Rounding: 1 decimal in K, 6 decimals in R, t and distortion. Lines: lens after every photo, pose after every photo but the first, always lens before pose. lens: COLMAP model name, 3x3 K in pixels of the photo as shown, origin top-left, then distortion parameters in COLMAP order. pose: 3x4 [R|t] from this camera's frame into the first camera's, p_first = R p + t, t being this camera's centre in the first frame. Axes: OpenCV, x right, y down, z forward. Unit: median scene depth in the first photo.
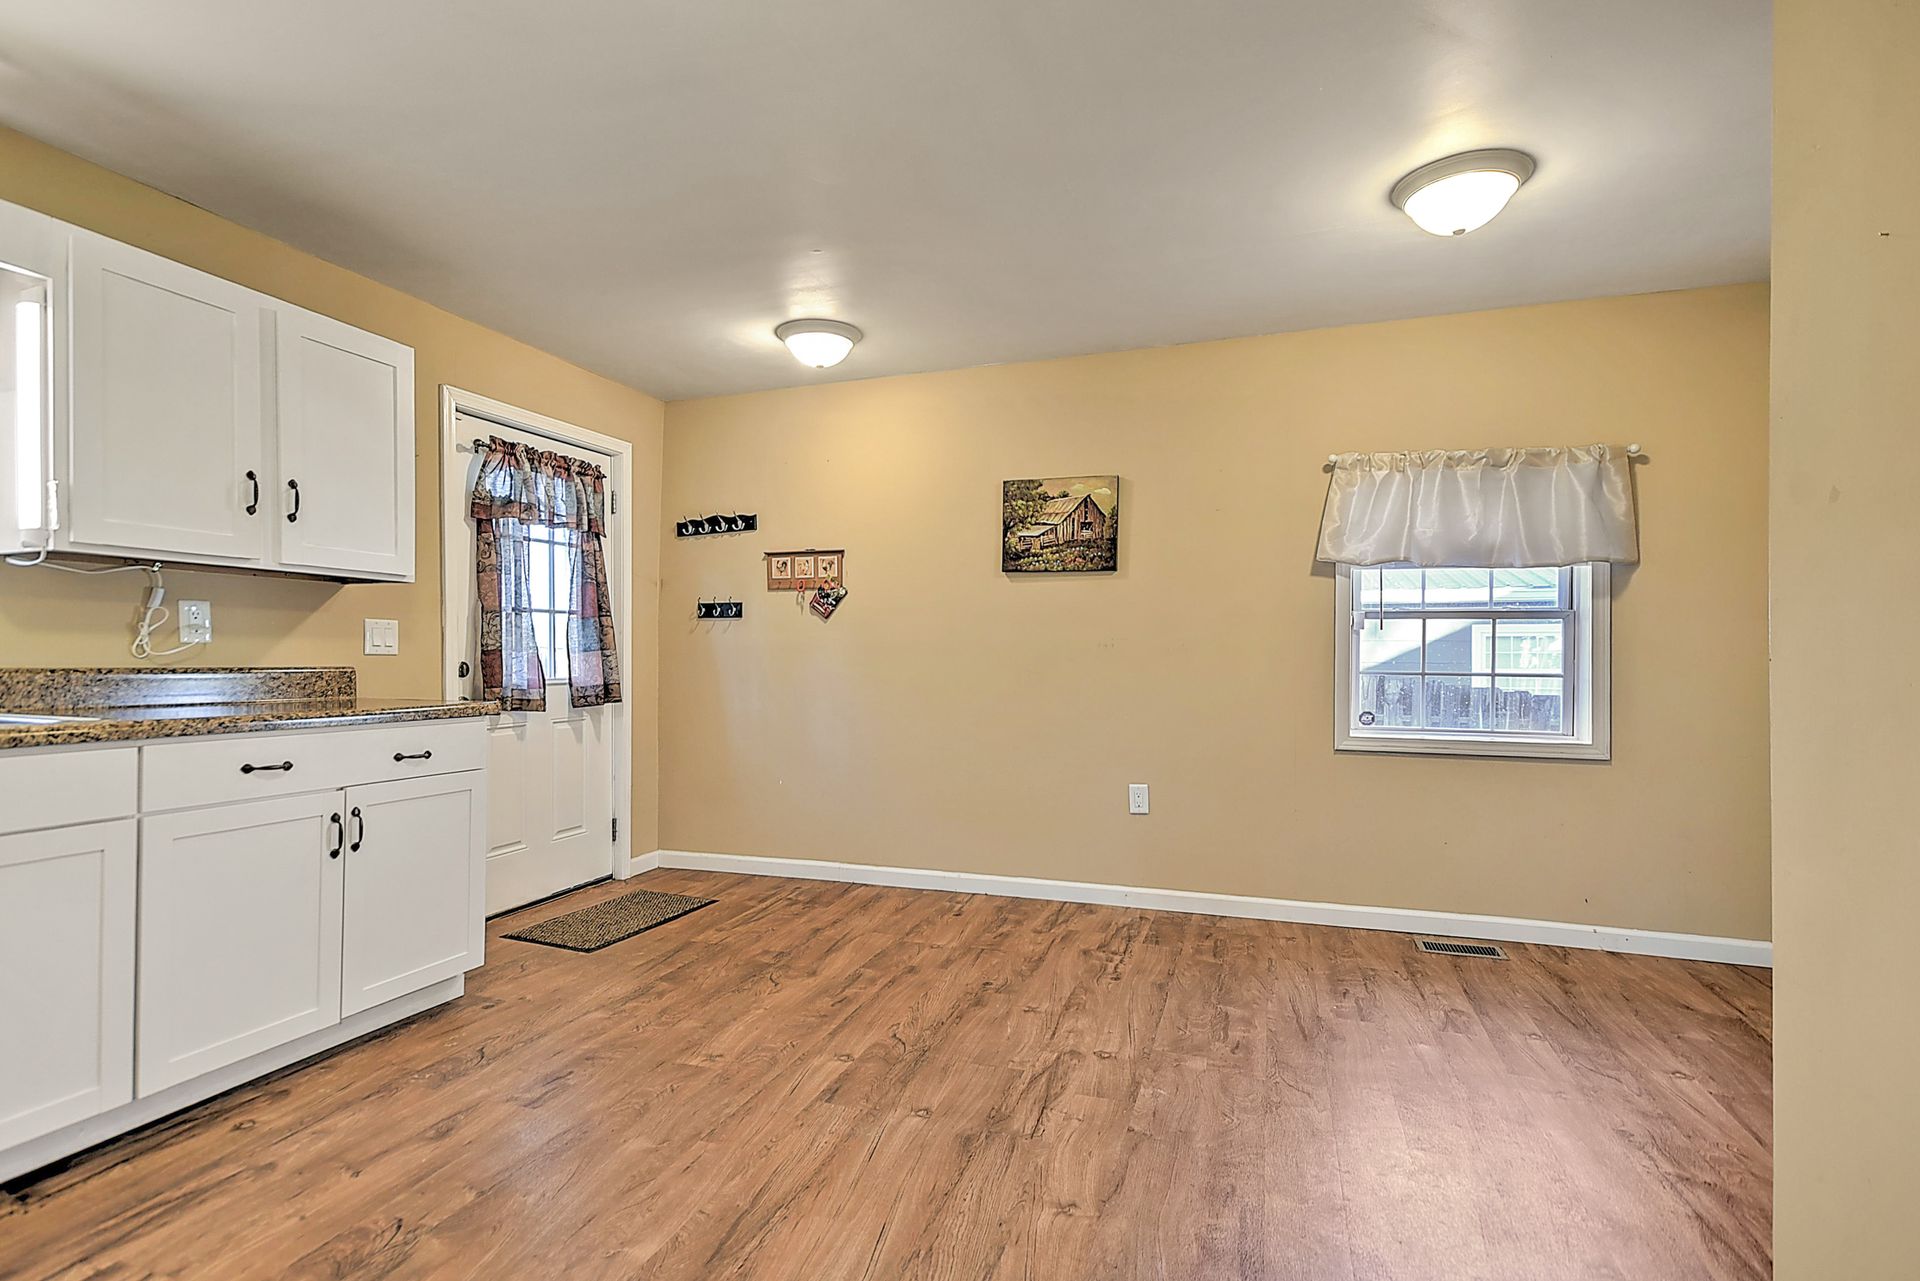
lens RADIAL K [[914.3, 0, 963.7], [0, 914.3, 653.7], [0, 0, 1]] dist [0.037170, -0.009509]
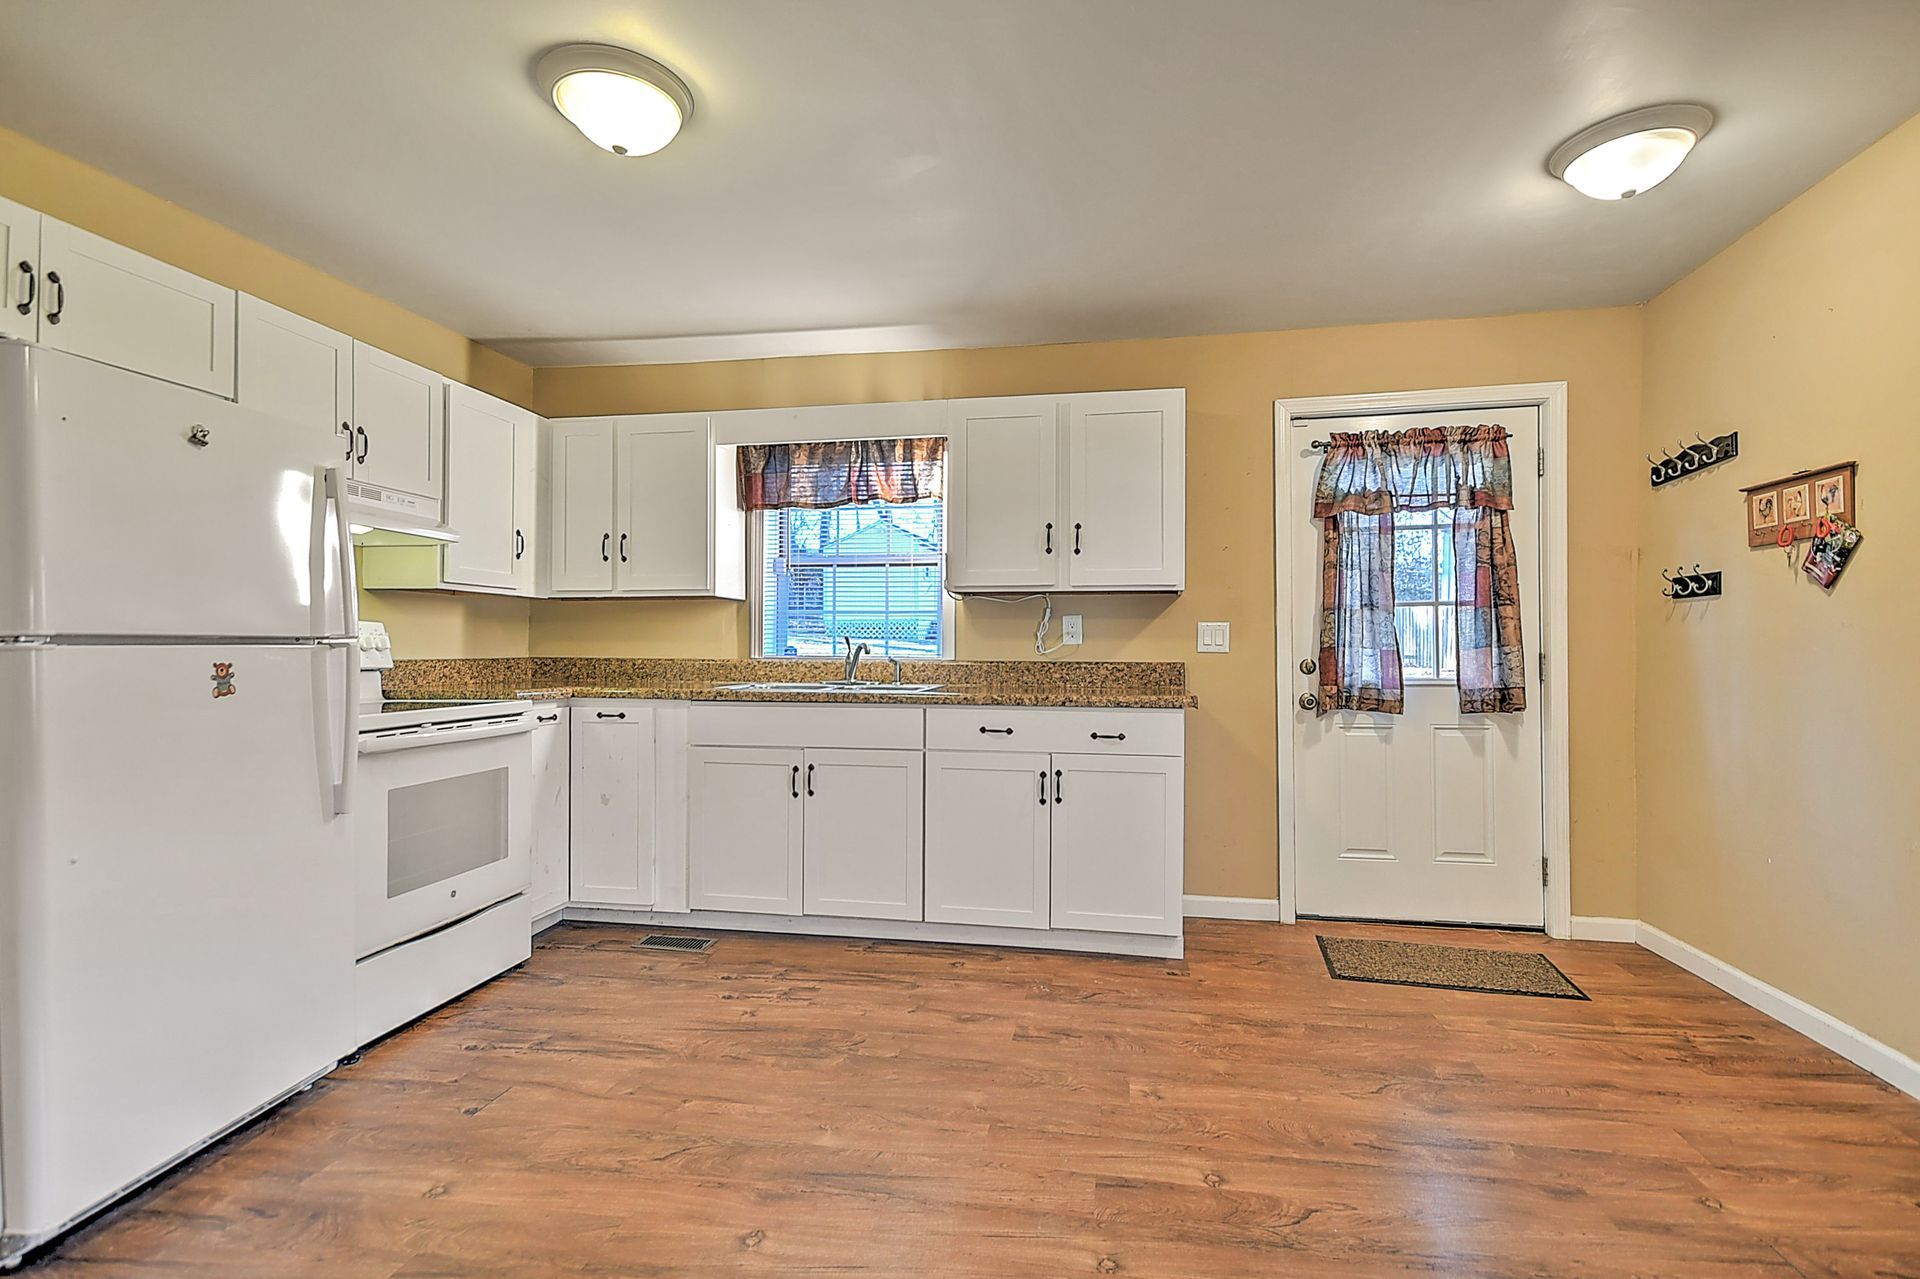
lens RADIAL K [[913.8, 0, 960.0], [0, 913.8, 639.5], [0, 0, 1]] dist [0.019445, -0.000726]
pose [[0.144892, -0.014278, -0.989344, 0.476262], [0.002690, 0.999898, -0.014036, 0.000080], [0.989444, -0.000628, 0.144916, 0.535007]]
